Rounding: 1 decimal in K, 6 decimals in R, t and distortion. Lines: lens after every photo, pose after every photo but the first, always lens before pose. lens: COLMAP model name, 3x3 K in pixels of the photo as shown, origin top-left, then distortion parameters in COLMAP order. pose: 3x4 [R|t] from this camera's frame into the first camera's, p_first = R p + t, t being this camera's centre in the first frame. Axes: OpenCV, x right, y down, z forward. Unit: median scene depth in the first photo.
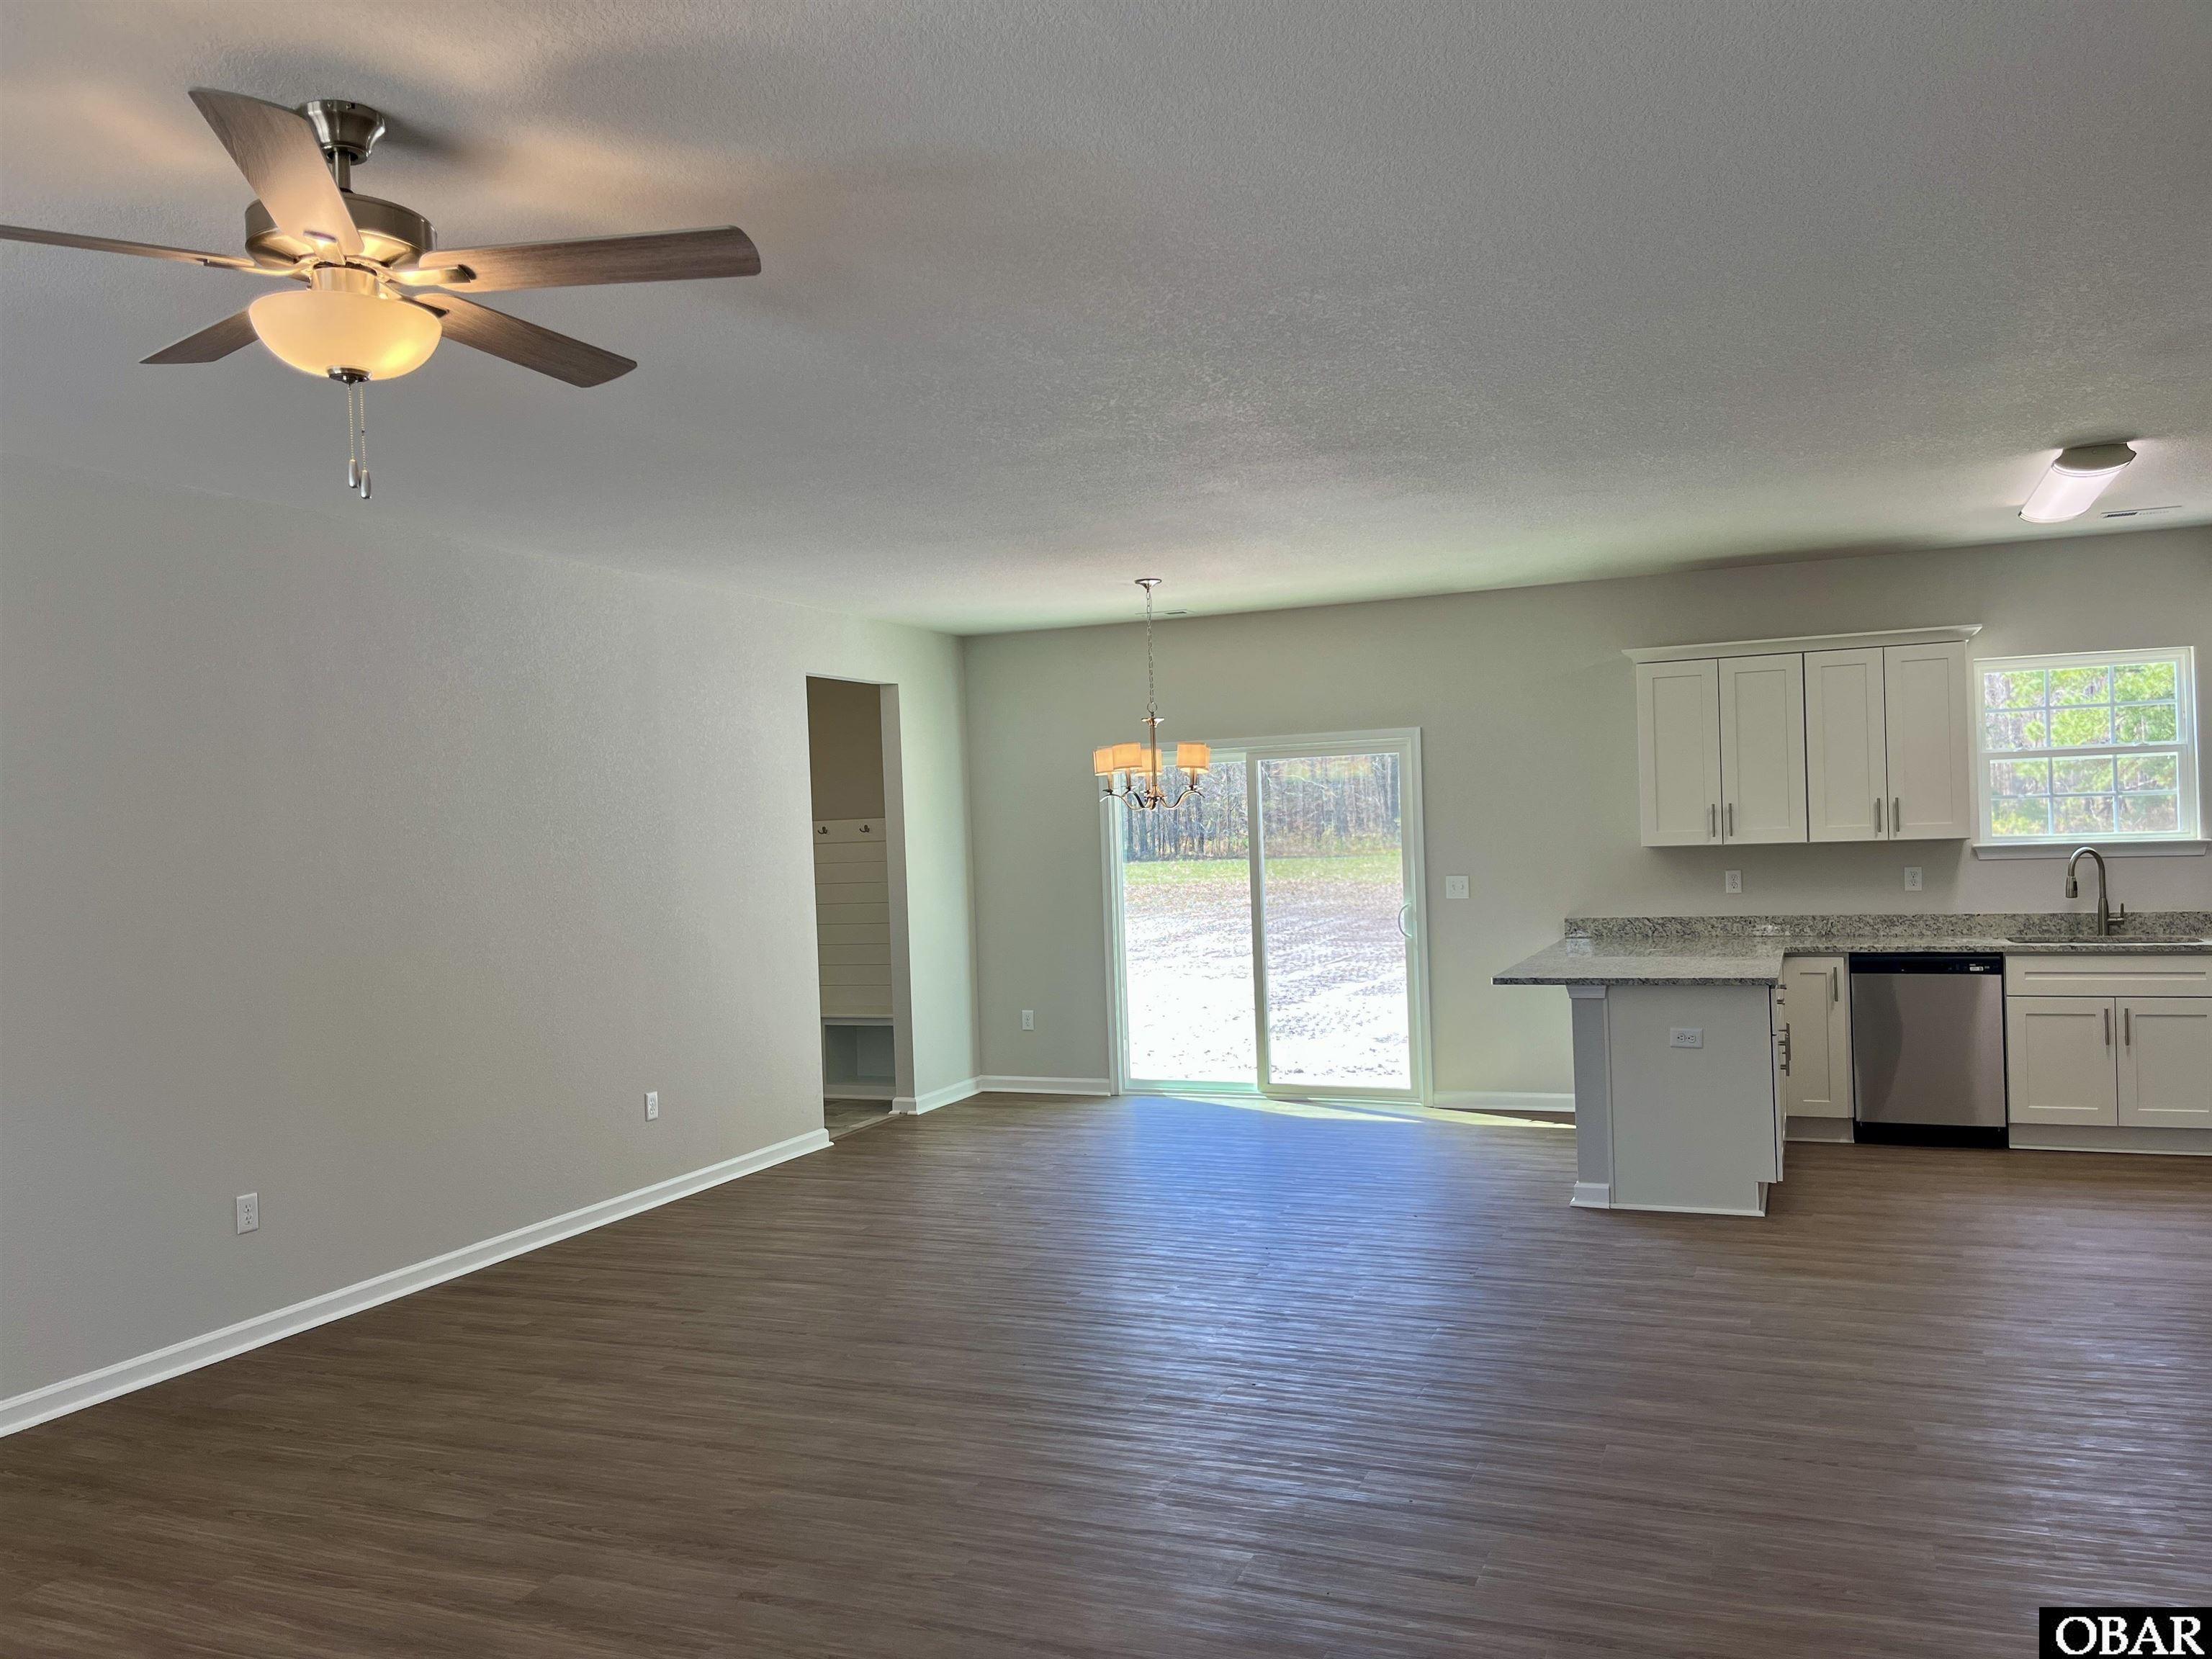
lens RADIAL K [[1688.9, 0, 1089.0], [0, 1688.9, 843.2], [0, 0, 1]] dist [0.075558, -0.110740]
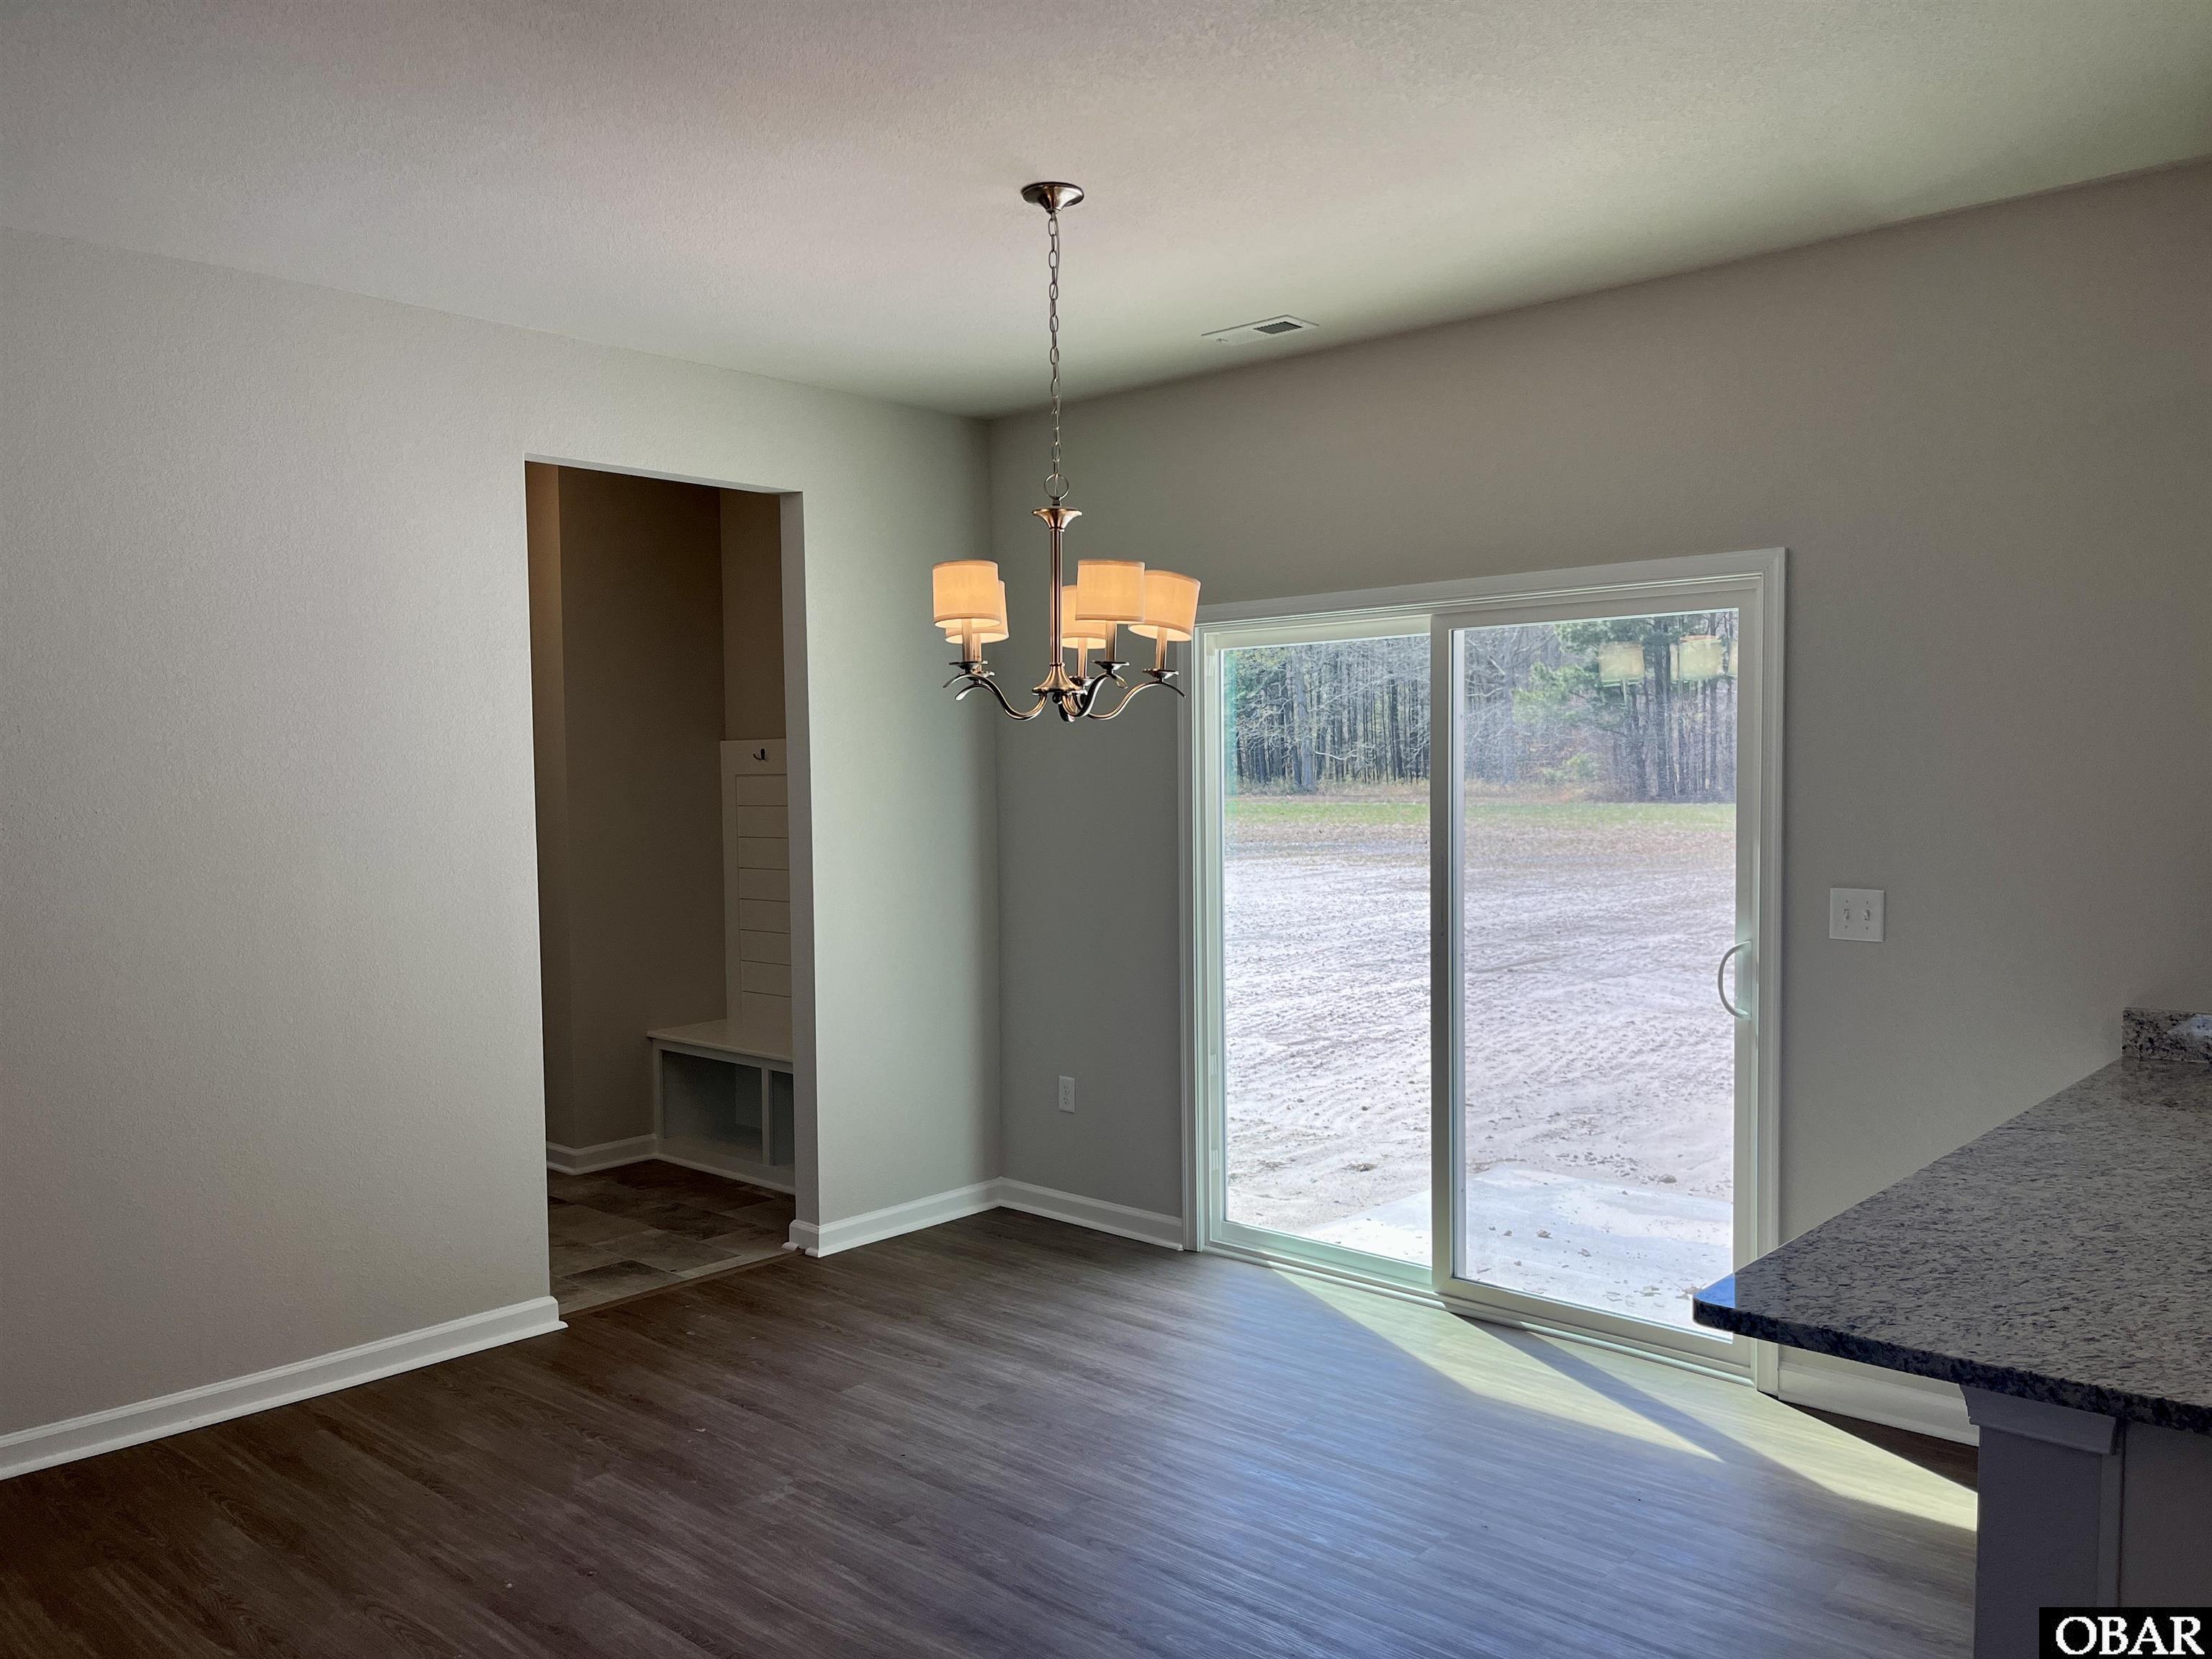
lens RADIAL K [[1688.9, 0, 1113.5], [0, 1688.9, 827.9], [0, 0, 1]] dist [0.075558, -0.110740]
pose [[0.945429, 0.039623, -0.323409, 0.200535], [-0.028304, 0.998814, 0.039627, -0.009535], [0.324596, -0.028311, 0.945429, 0.589604]]
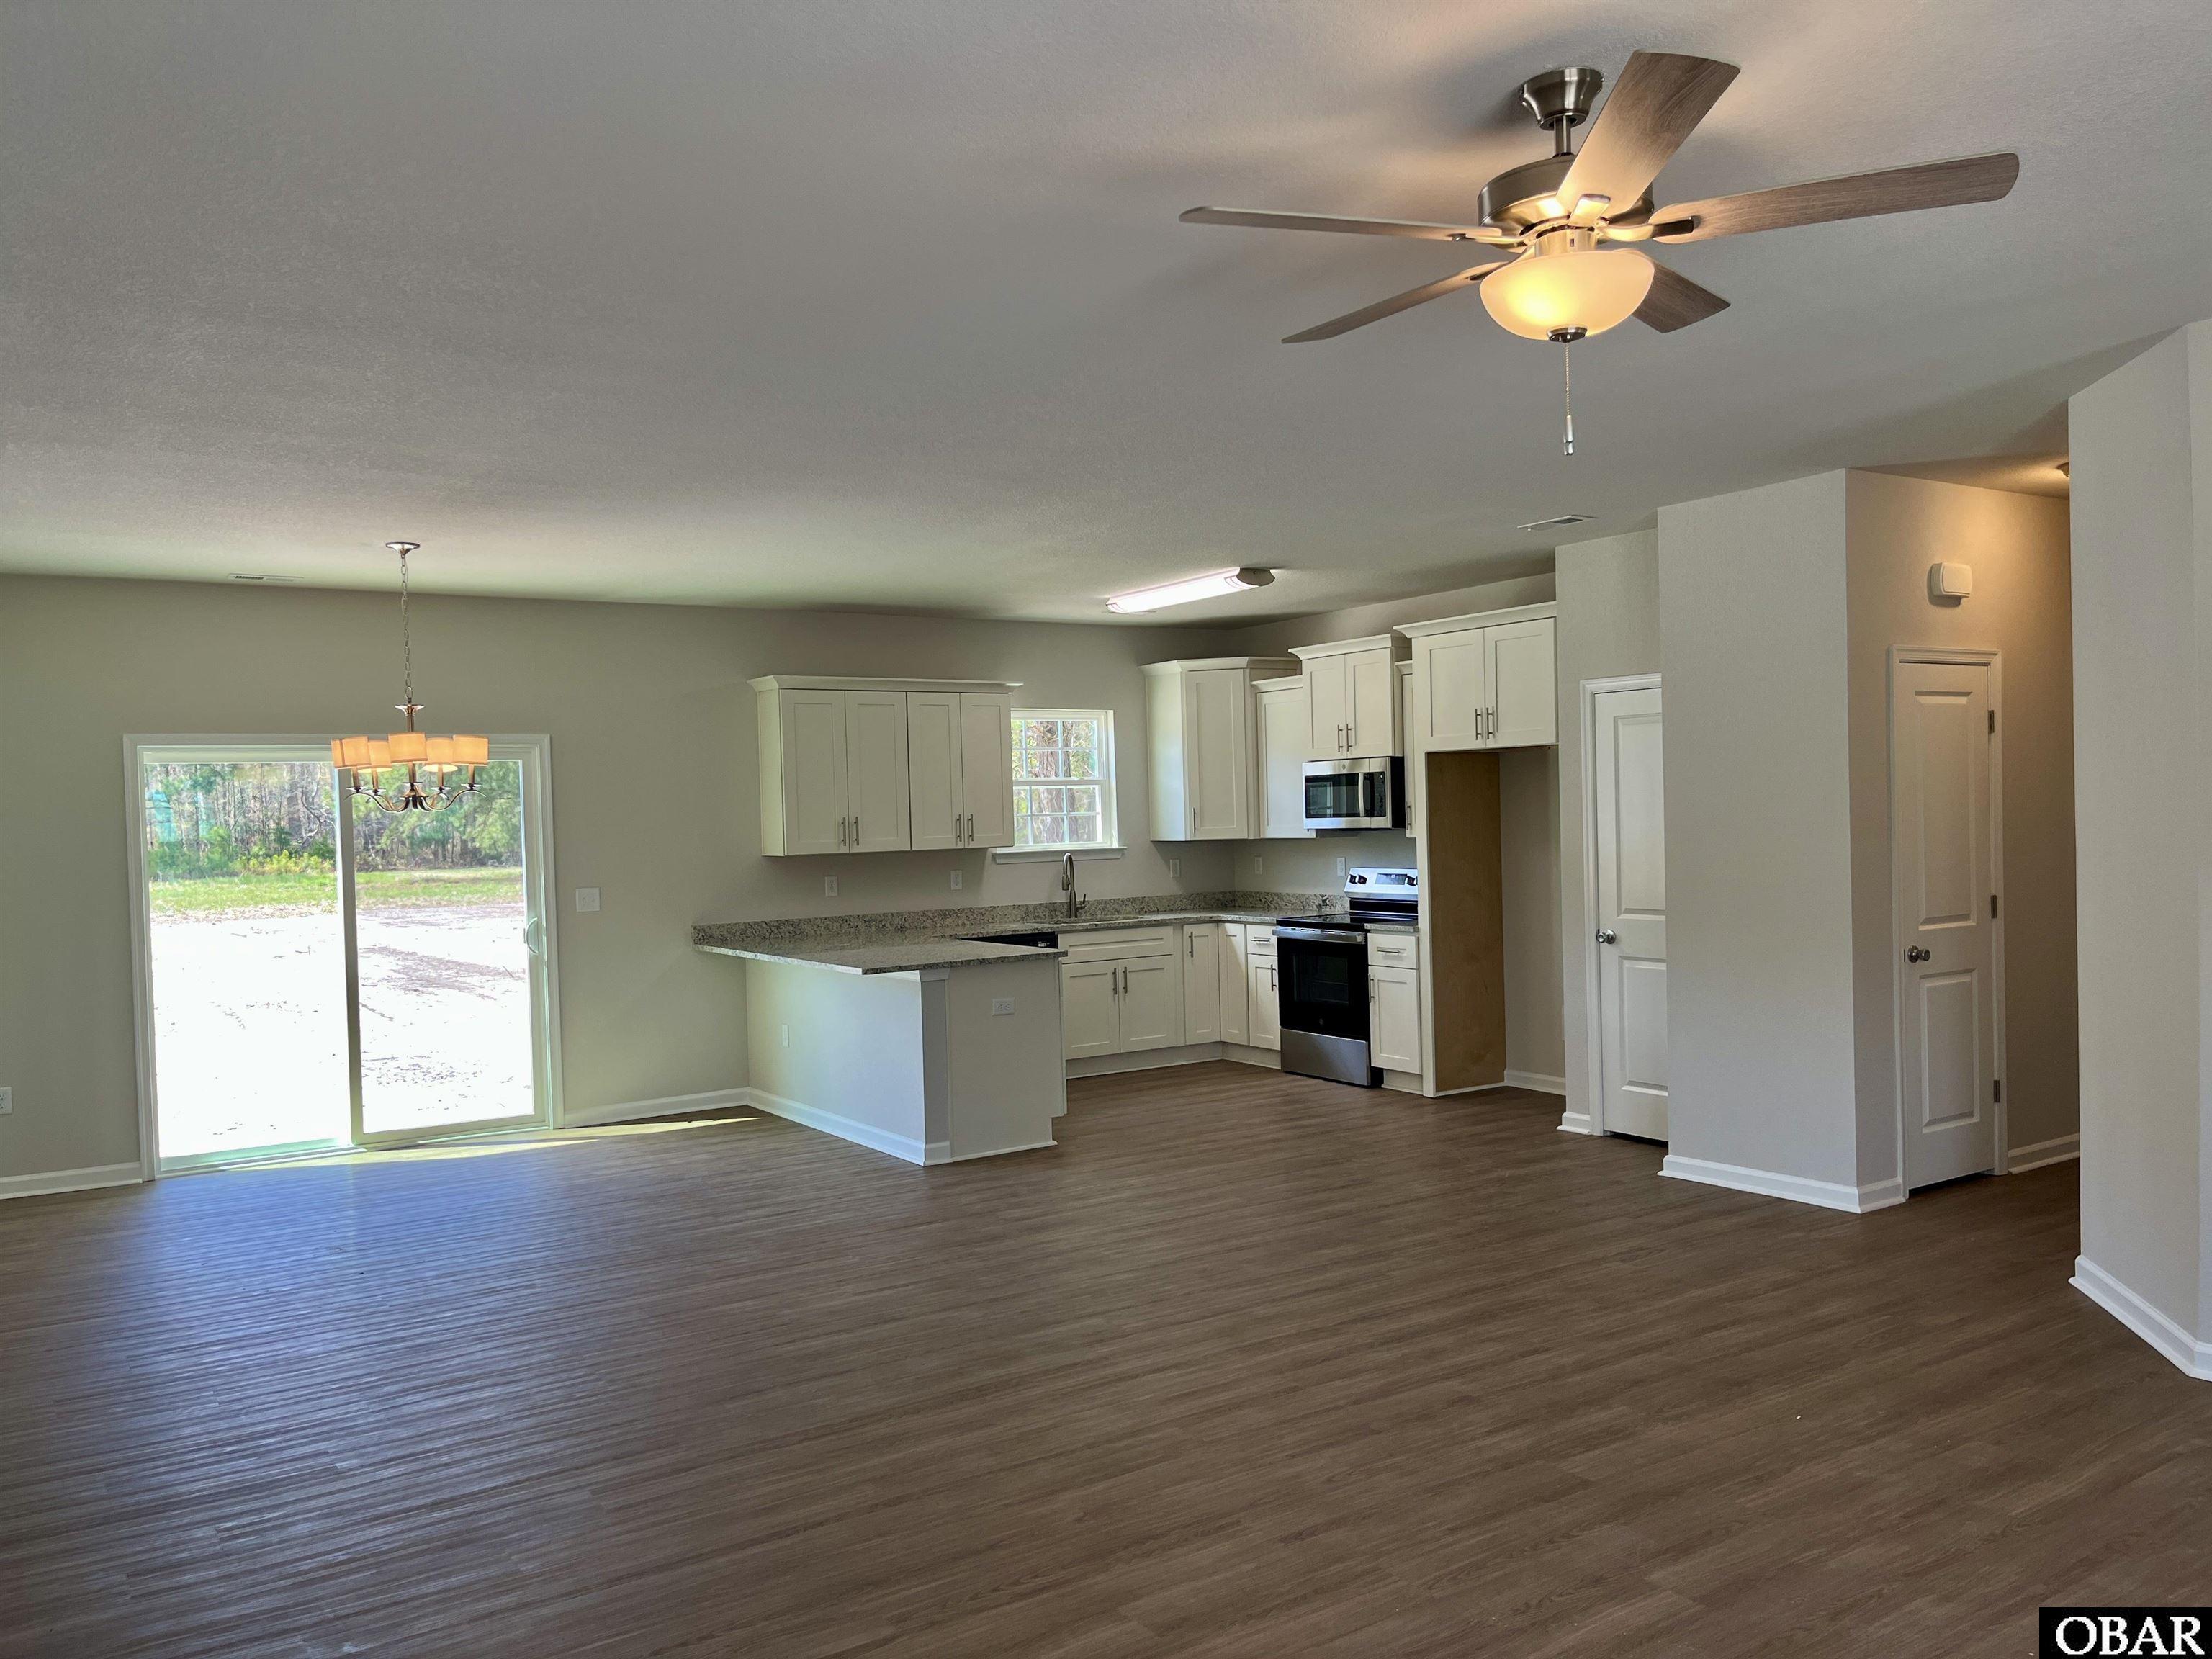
lens RADIAL K [[1688.9, 0, 1116.2], [0, 1688.9, 828.2], [0, 0, 1]] dist [0.075558, -0.110740]
pose [[0.549746, 0.011352, 0.835255, -0.495680], [0.017713, 0.999524, -0.025243, 0.016792], [-0.835144, 0.028672, 0.549283, 0.227780]]
